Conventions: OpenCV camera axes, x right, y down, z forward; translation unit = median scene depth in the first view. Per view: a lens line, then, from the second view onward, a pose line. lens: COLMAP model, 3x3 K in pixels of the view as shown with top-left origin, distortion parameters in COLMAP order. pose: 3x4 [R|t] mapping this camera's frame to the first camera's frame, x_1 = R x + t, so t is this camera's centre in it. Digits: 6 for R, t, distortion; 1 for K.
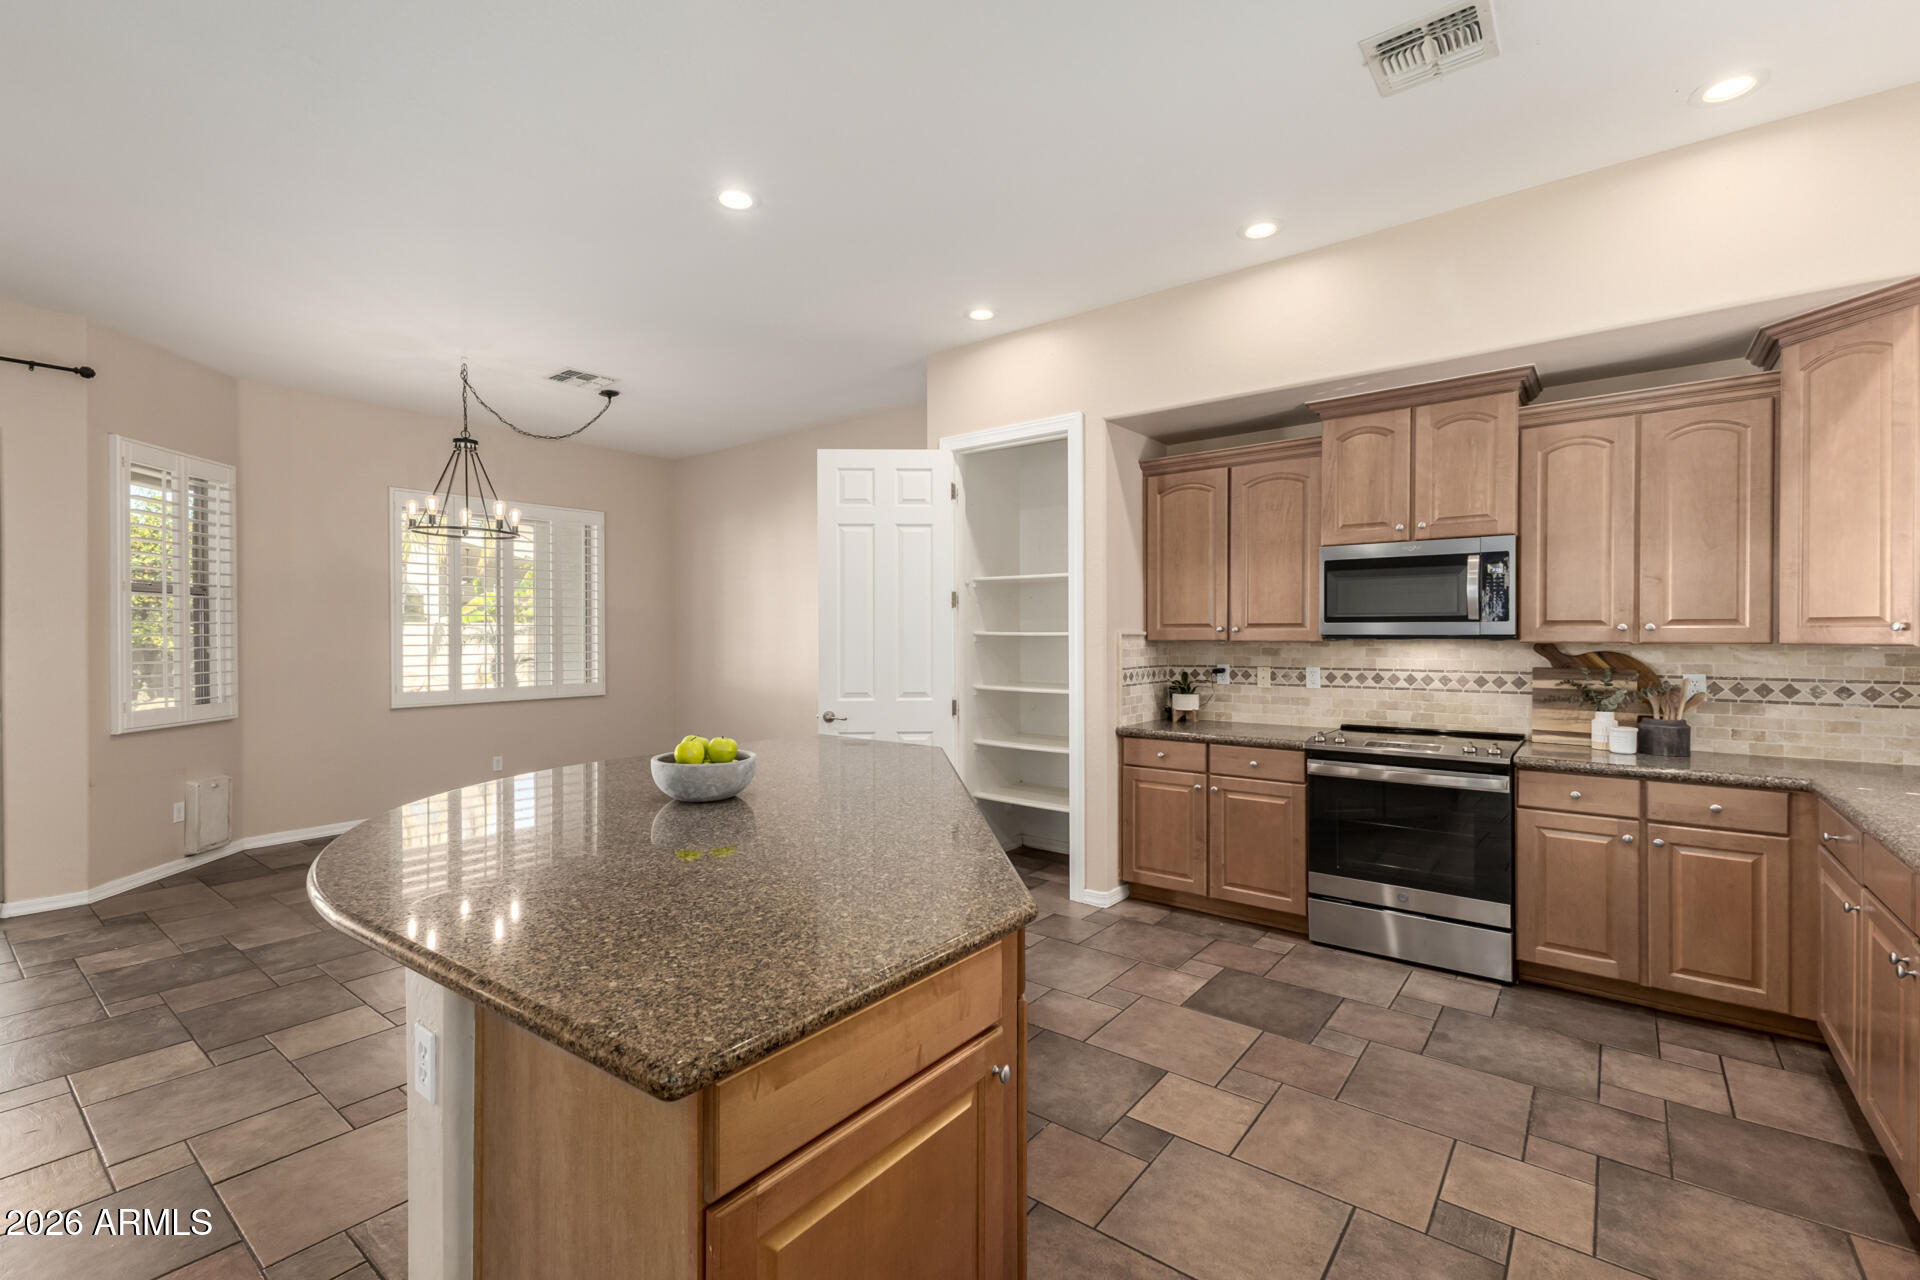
lens RADIAL K [[831.6, 0, 961.9], [0, 831.6, 632.1], [0, 0, 1]] dist [-0.000151, -0.000144]
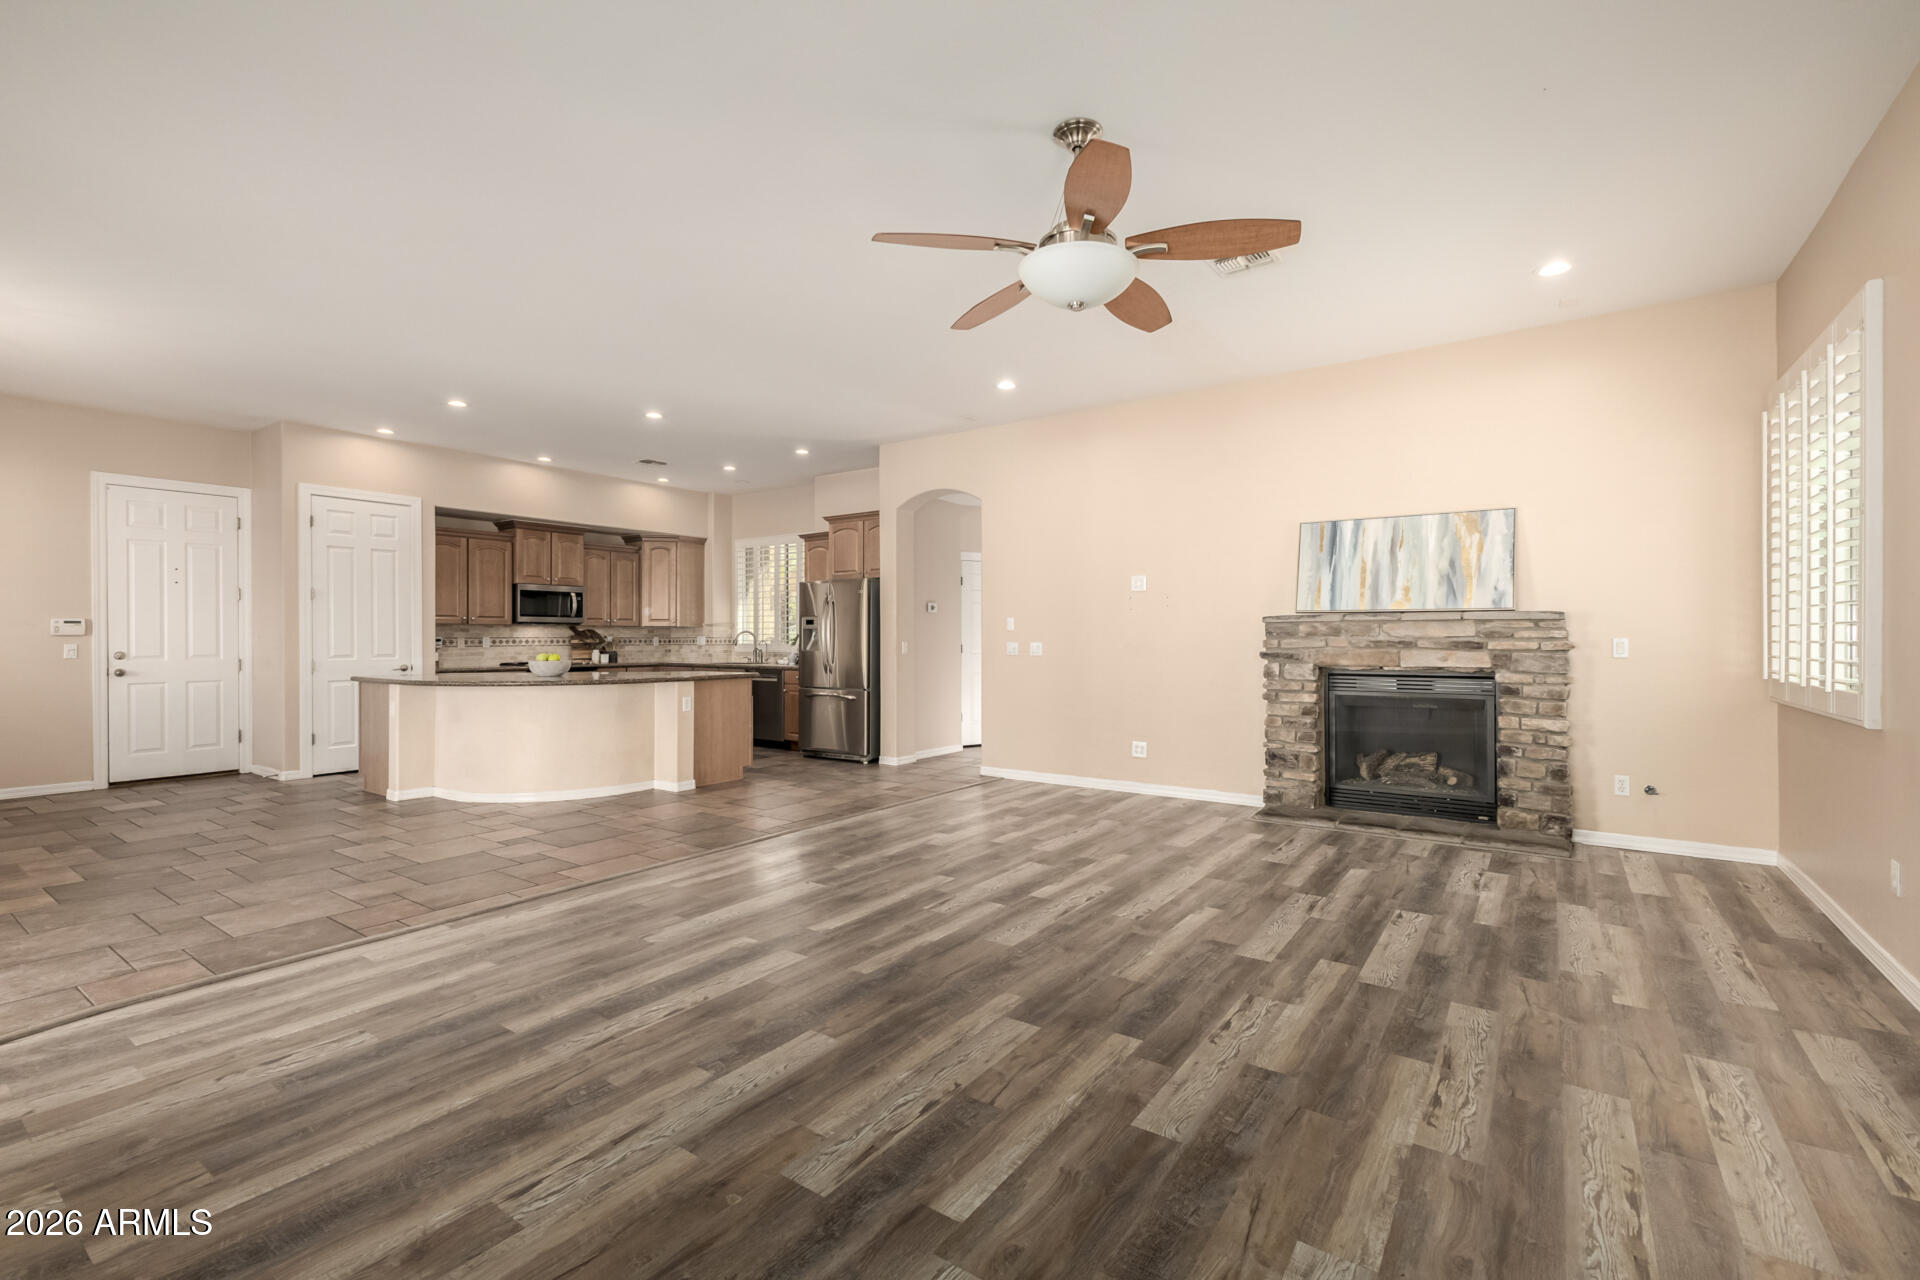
lens RADIAL K [[831.6, 0, 959.0], [0, 831.6, 639.1], [0, 0, 1]] dist [-0.000151, -0.000144]
pose [[-0.045939, 0.001186, 0.998944, -2.228230], [0.000545, 0.999999, -0.001163, 0.063399], [-0.998944, 0.000491, -0.045940, -0.136939]]
